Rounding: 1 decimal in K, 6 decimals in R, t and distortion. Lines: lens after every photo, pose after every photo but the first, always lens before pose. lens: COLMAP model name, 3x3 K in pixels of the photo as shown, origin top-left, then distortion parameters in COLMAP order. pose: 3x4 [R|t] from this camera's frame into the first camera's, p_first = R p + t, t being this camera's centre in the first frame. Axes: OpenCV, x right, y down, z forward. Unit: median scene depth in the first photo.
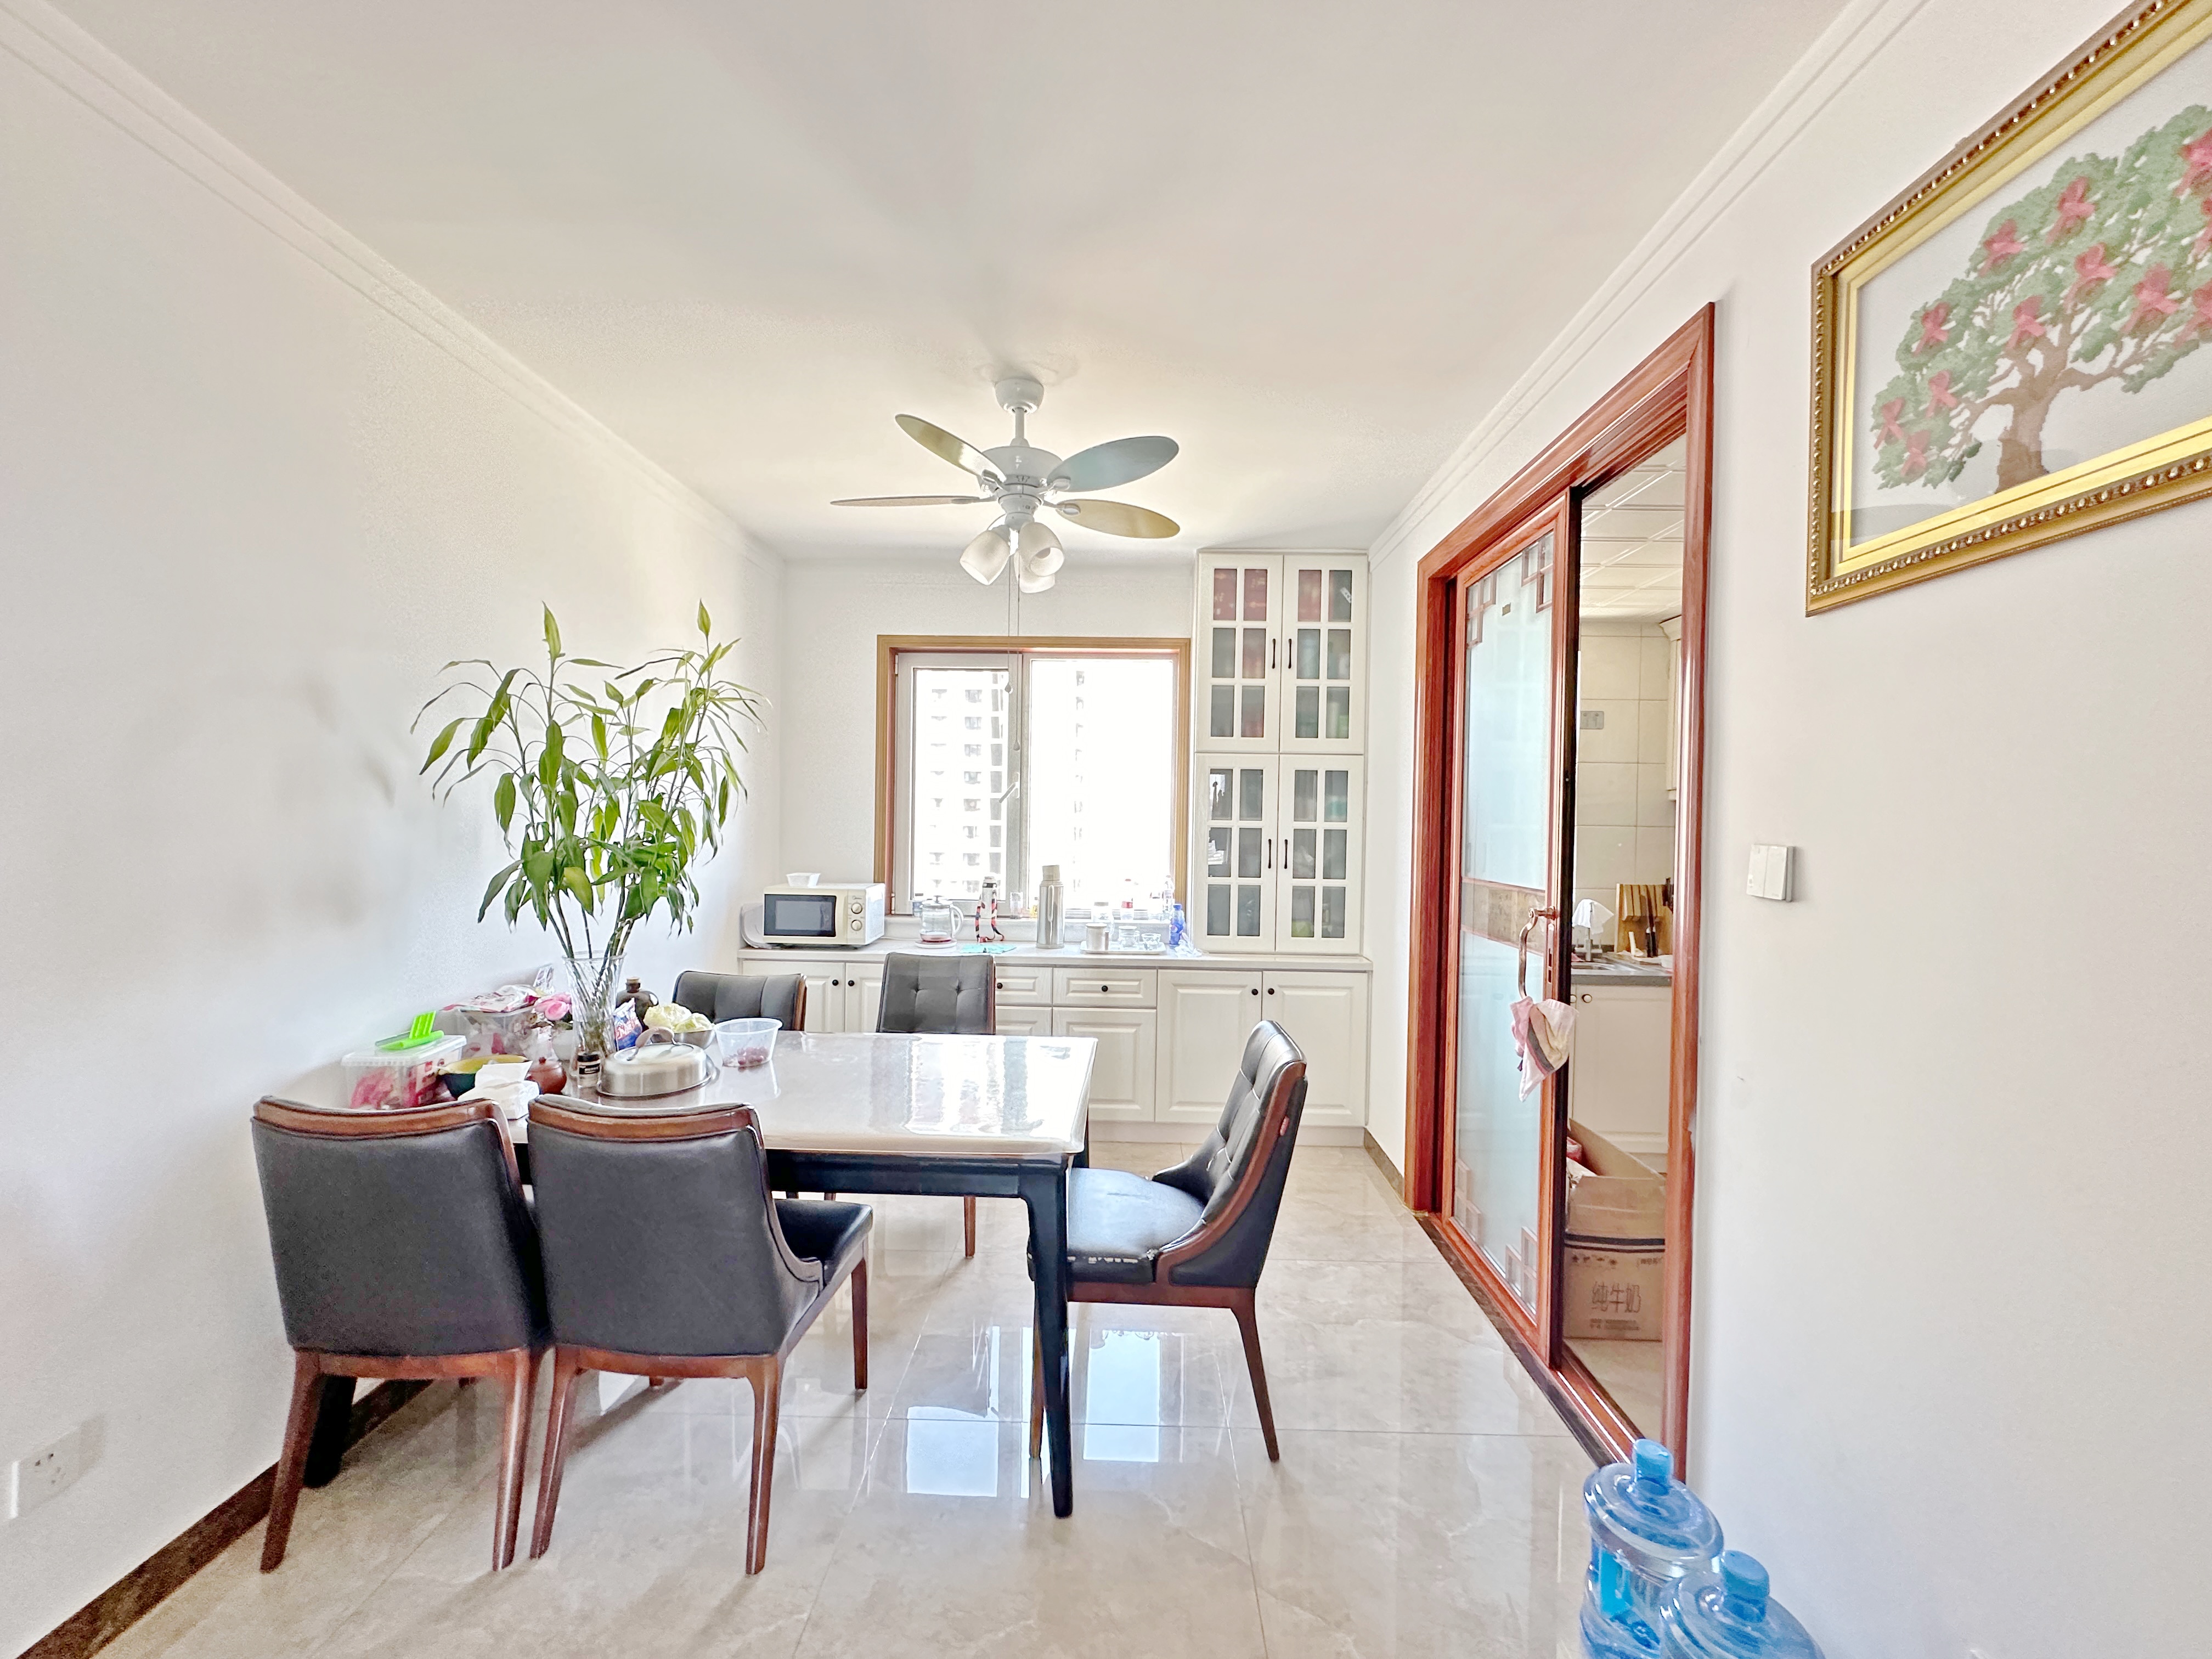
lens RADIAL K [[874.8, 0, 1109.3], [0, 874.8, 837.4], [0, 0, 1]] dist [0.000798, 0.000142]
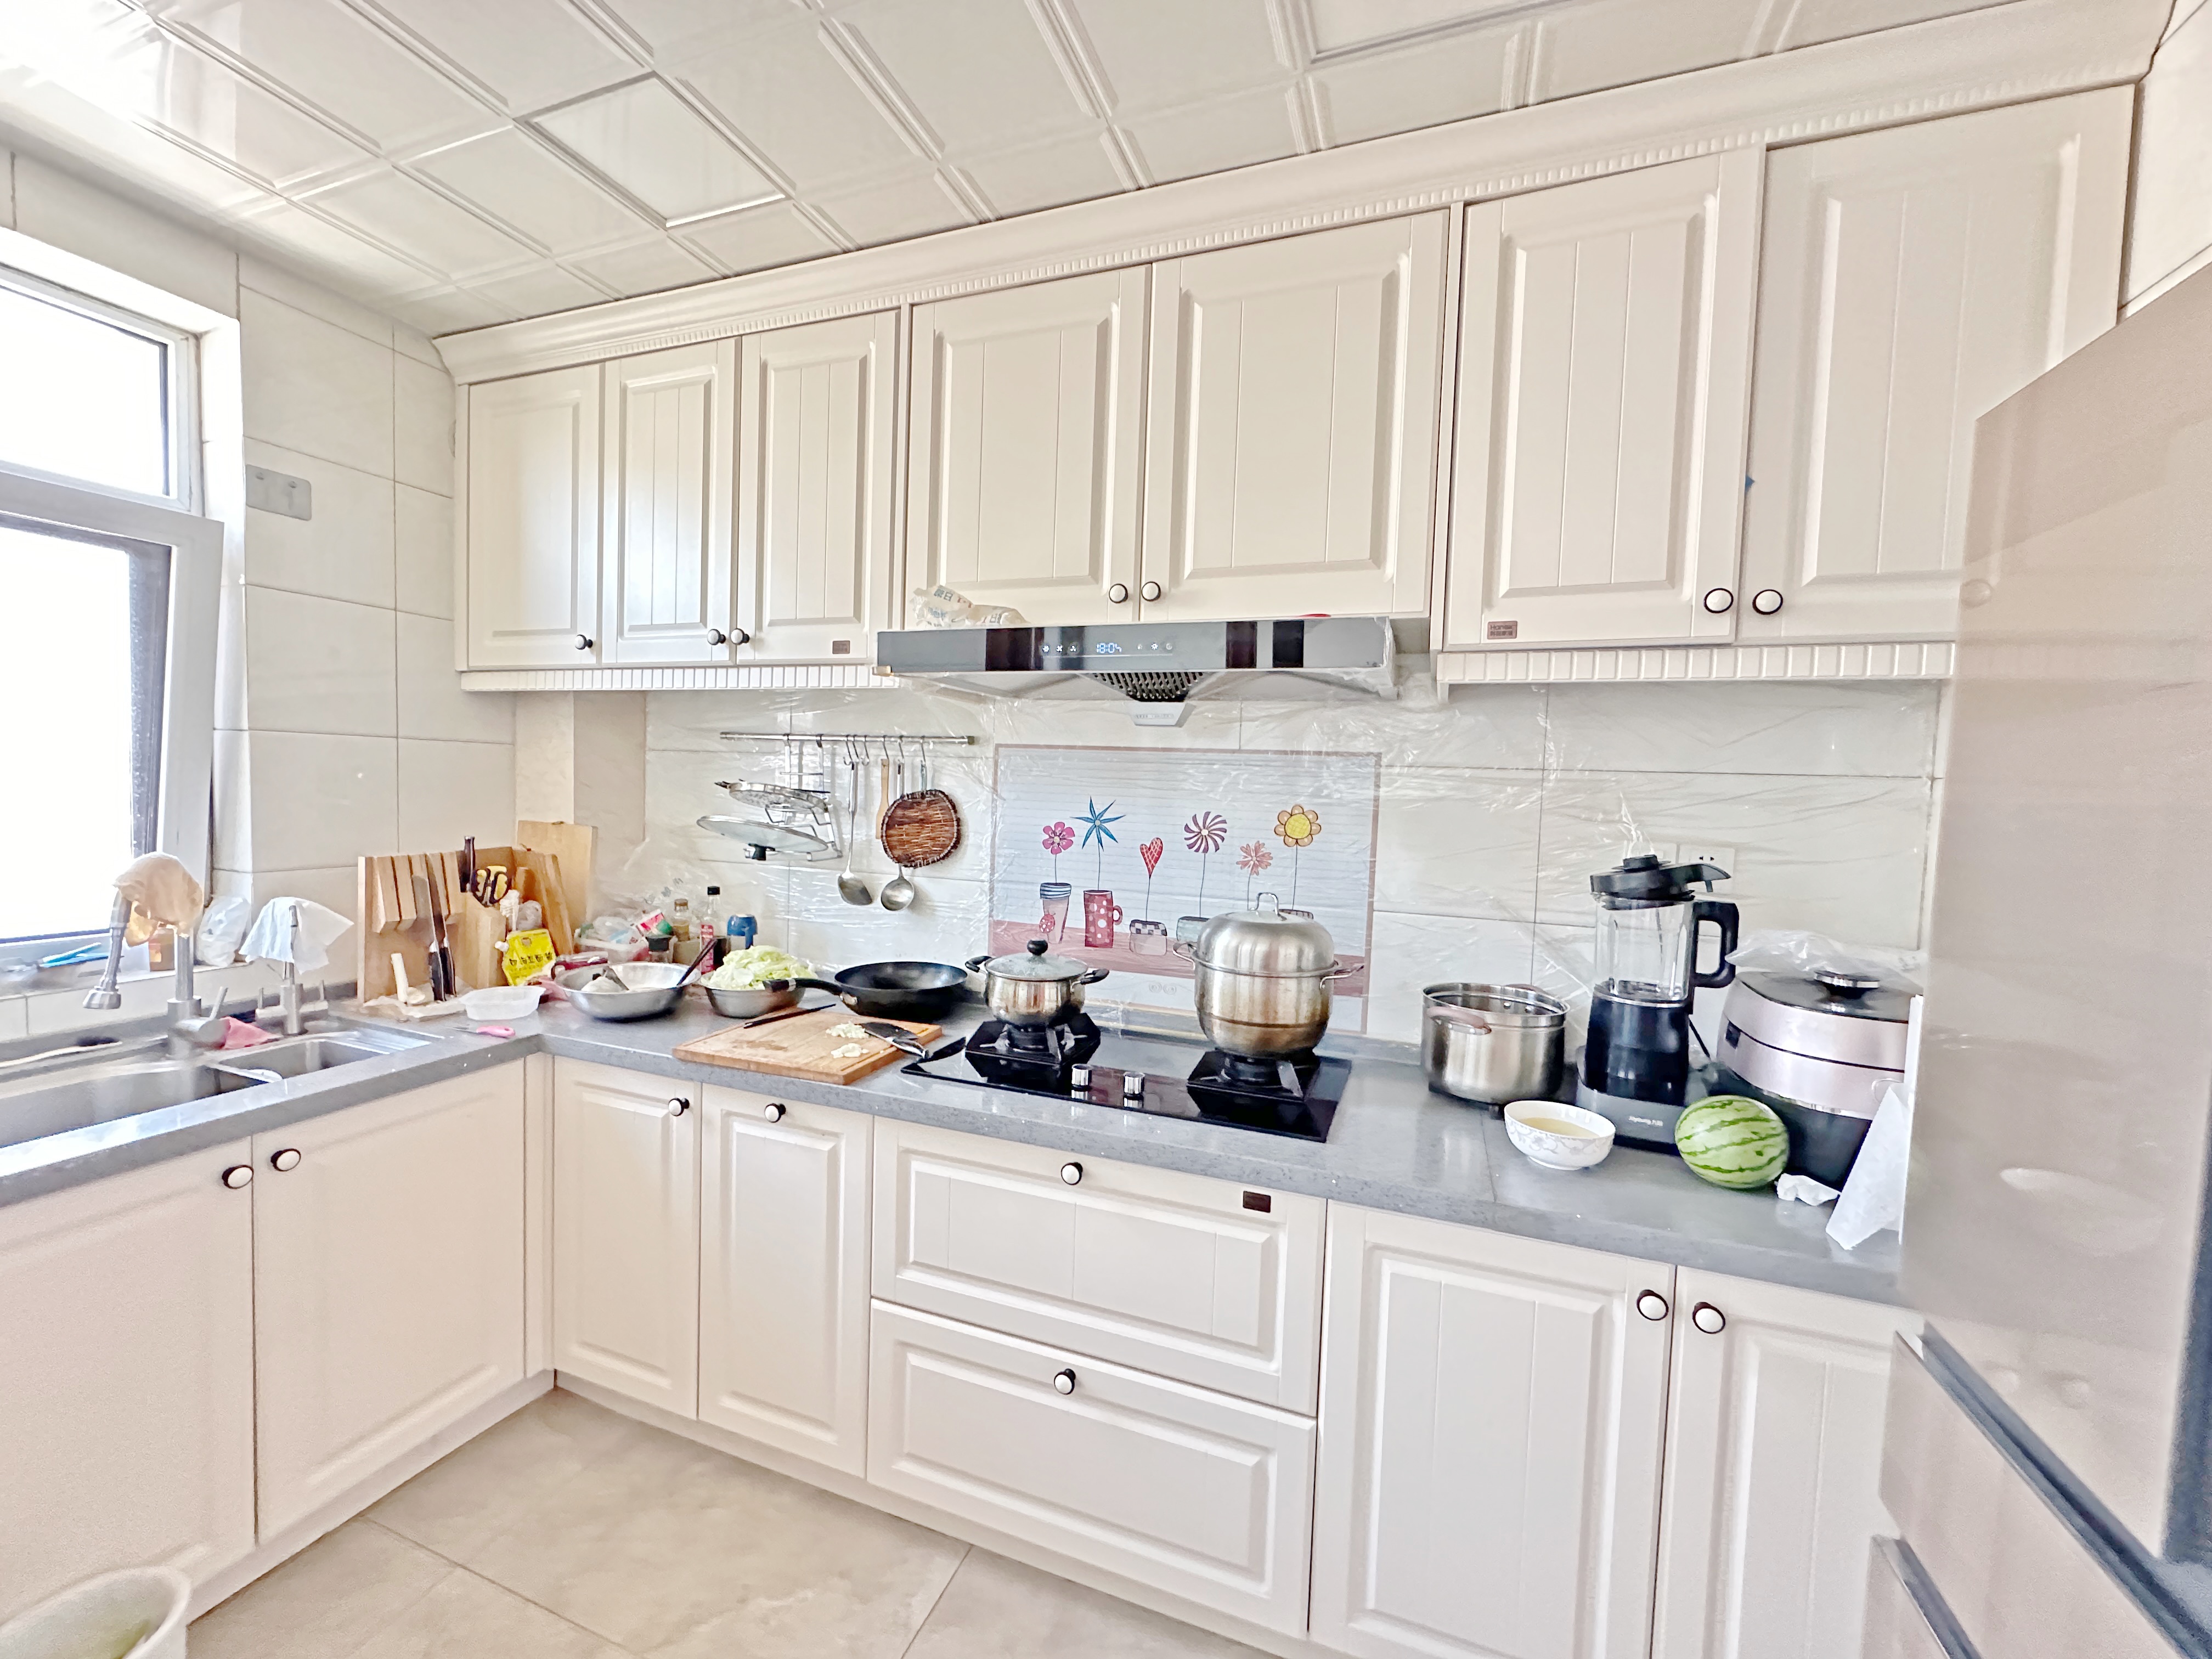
lens RADIAL K [[874.8, 0, 1114.5], [0, 874.8, 830.1], [0, 0, 1]] dist [0.000798, 0.000142]
pose [[0.330426, -0.055717, 0.942186, 0.274273], [-0.012599, 0.997907, 0.063431, 0.003315], [-0.943748, -0.032830, 0.329032, 0.465779]]
